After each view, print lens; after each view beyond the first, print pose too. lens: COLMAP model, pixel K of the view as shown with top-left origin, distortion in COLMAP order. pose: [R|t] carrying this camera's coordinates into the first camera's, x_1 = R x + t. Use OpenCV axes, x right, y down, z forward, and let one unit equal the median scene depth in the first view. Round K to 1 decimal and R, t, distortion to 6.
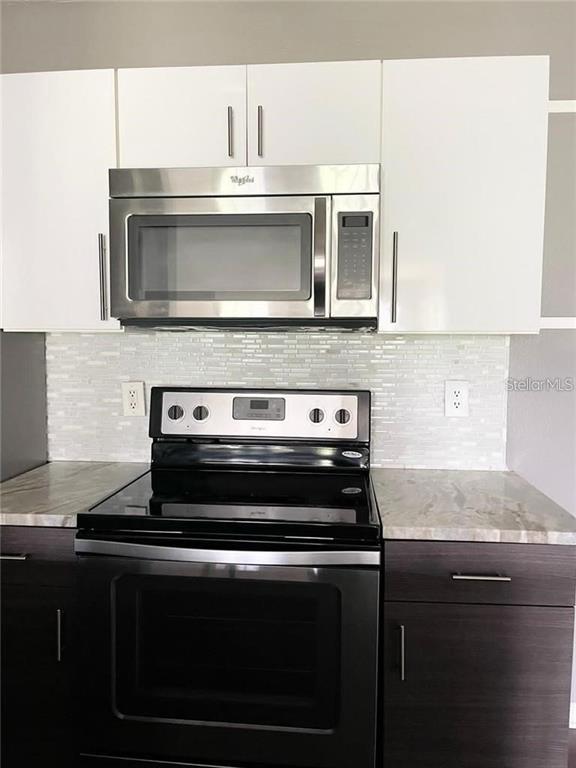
lens RADIAL K [[580.3, 0, 283.9], [0, 580.3, 386.8], [0, 0, 1]] dist [0.032749, -0.005953]
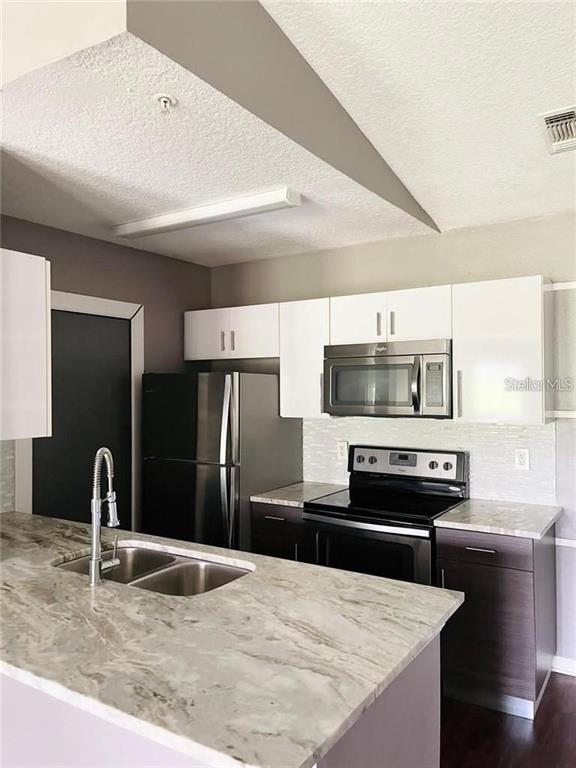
lens RADIAL K [[580.3, 0, 285.4], [0, 580.3, 383.9], [0, 0, 1]] dist [0.032749, -0.005953]
pose [[0.878778, -0.012641, -0.477063, 0.515832], [-0.024510, 0.997134, -0.071571, -0.060346], [0.476601, 0.074588, 0.875950, -0.814161]]
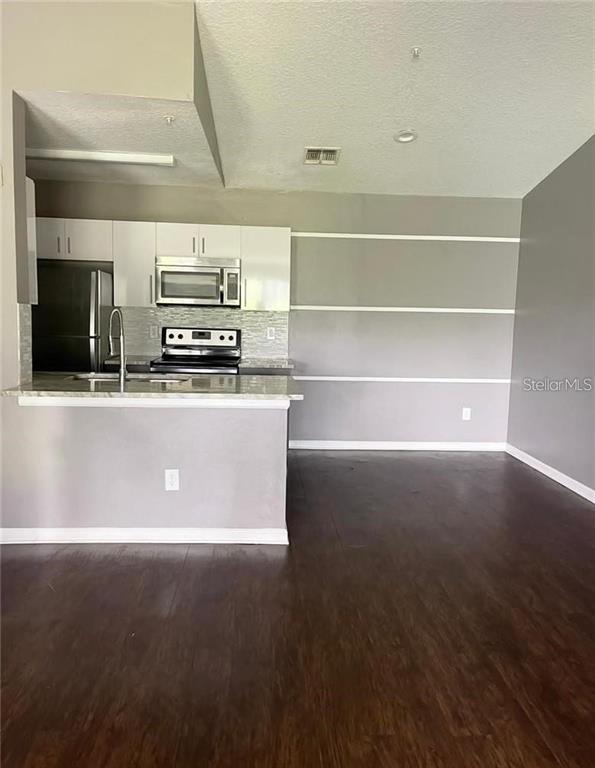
lens RADIAL K [[634.1, 0, 311.5], [0, 634.1, 382.2], [0, 0, 1]] dist [0.042056, 0.006504]
pose [[0.986276, 0.002699, 0.165084, -0.024534], [-0.009150, 0.999223, 0.038328, 0.144710], [-0.164852, -0.039312, 0.985535, -2.187149]]
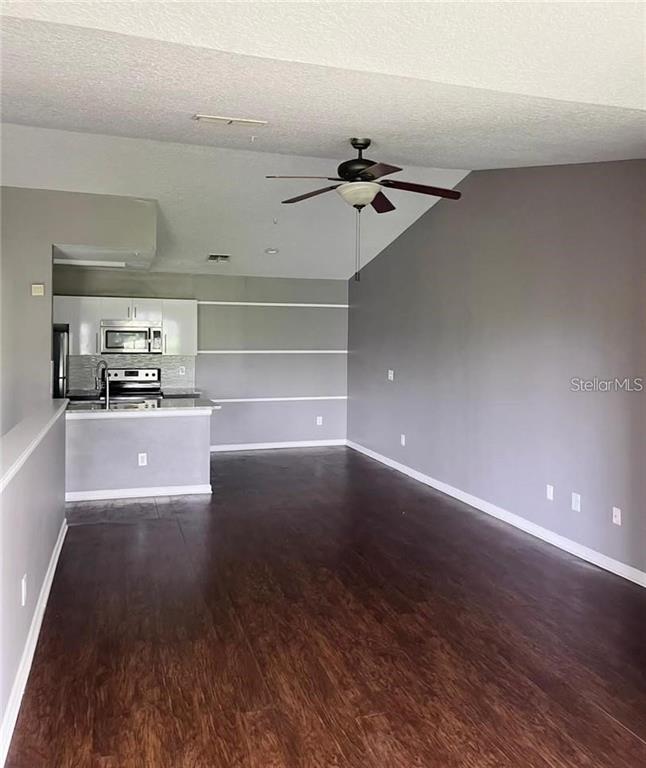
lens RADIAL K [[721.1, 0, 367.3], [0, 721.1, 351.4], [0, 0, 1]] dist [0.067685, -0.001970]
pose [[0.908953, -0.003598, 0.416882, -0.660530], [0.025561, 0.998562, -0.047114, 0.164386], [-0.416113, 0.053481, 0.907739, -4.274959]]
